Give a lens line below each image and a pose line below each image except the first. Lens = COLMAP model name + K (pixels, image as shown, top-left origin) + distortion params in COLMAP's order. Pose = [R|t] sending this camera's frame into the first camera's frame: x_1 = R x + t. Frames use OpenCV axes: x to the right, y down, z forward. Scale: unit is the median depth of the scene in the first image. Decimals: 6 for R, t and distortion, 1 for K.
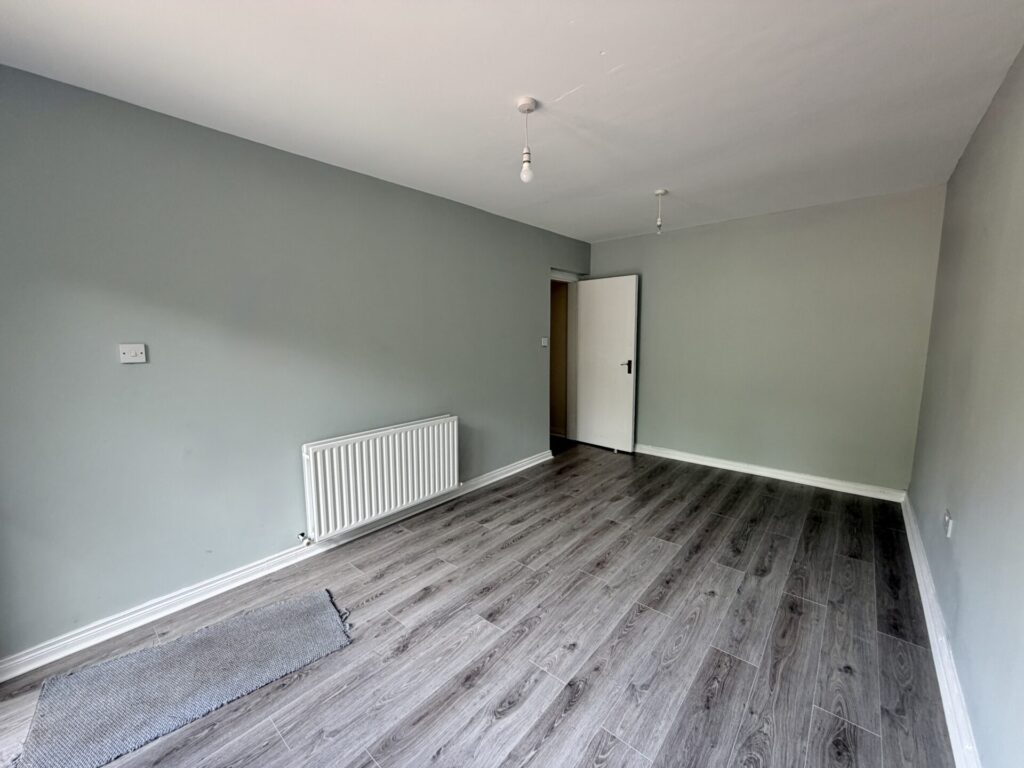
lens RADIAL K [[409.3, 0, 511.2], [0, 409.3, 382.7], [0, 0, 1]] dist [-0.001045, 0.000585]
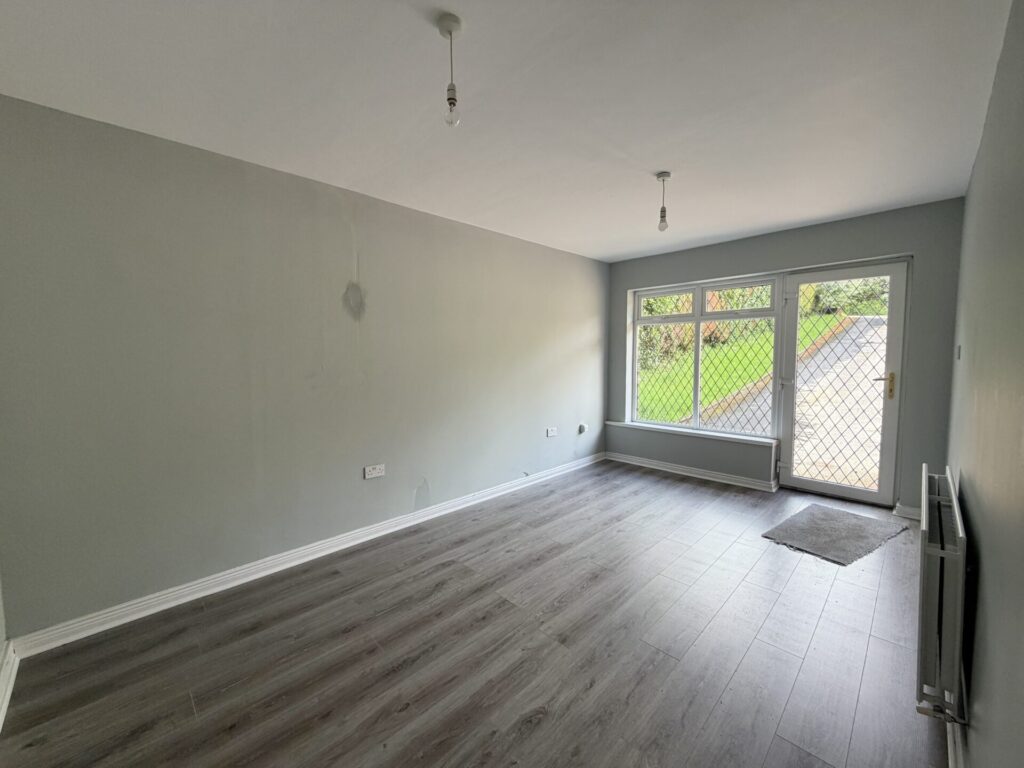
lens RADIAL K [[409.3, 0, 511.4], [0, 409.3, 382.4], [0, 0, 1]] dist [-0.001045, 0.000585]
pose [[-0.996622, 0.013722, 0.080971, 0.337671], [0.029161, 0.980822, 0.192712, -0.215907], [-0.076774, 0.194422, -0.977909, 1.926093]]
